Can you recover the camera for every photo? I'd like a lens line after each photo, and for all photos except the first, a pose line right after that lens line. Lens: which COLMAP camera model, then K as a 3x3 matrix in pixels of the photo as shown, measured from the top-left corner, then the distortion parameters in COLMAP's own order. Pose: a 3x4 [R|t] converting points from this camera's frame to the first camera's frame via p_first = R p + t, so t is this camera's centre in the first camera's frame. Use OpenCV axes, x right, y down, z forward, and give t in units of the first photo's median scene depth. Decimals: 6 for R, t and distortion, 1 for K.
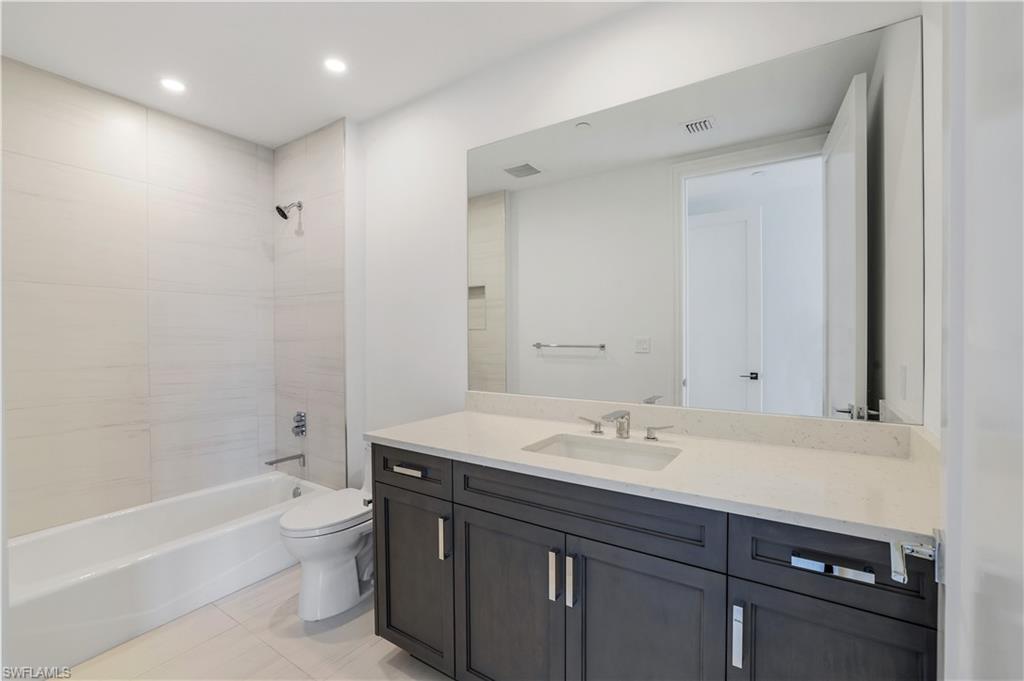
lens RADIAL K [[442.5, 0, 513.8], [0, 442.5, 338.0], [0, 0, 1]] dist [-0.033710, 0.010626]
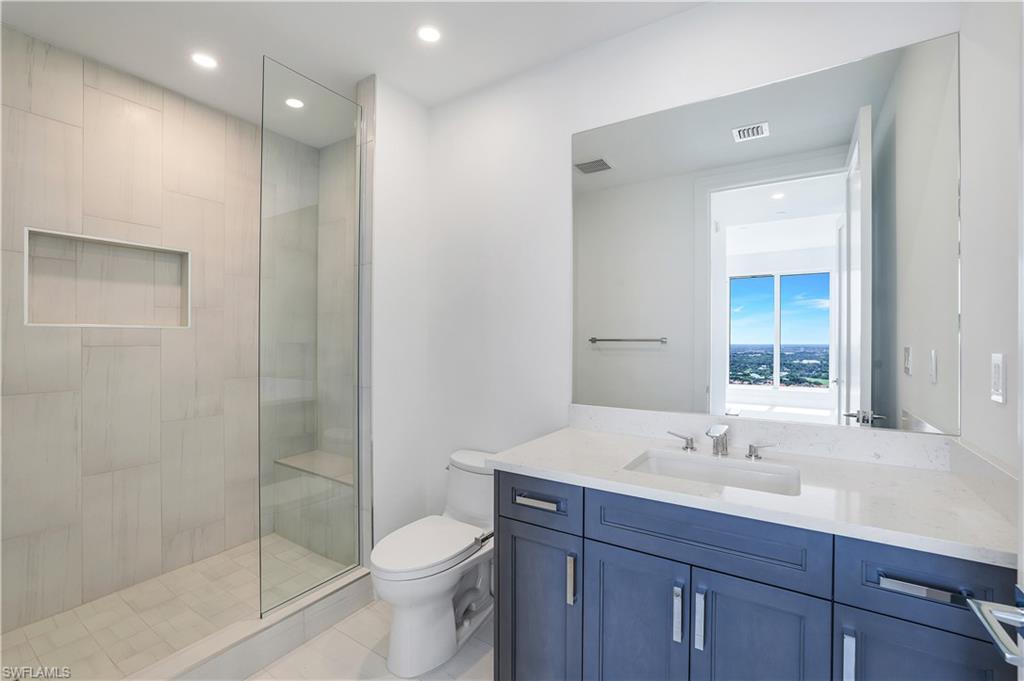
lens RADIAL K [[409.4, 0, 513.5], [0, 409.4, 351.4], [0, 0, 1]] dist [-0.009272, 0.000671]
pose [[0.998916, 0.009503, 0.045564, -0.242717], [-0.010012, 0.999890, 0.010974, 0.002913], [-0.045454, -0.011418, 0.998901, 0.167539]]
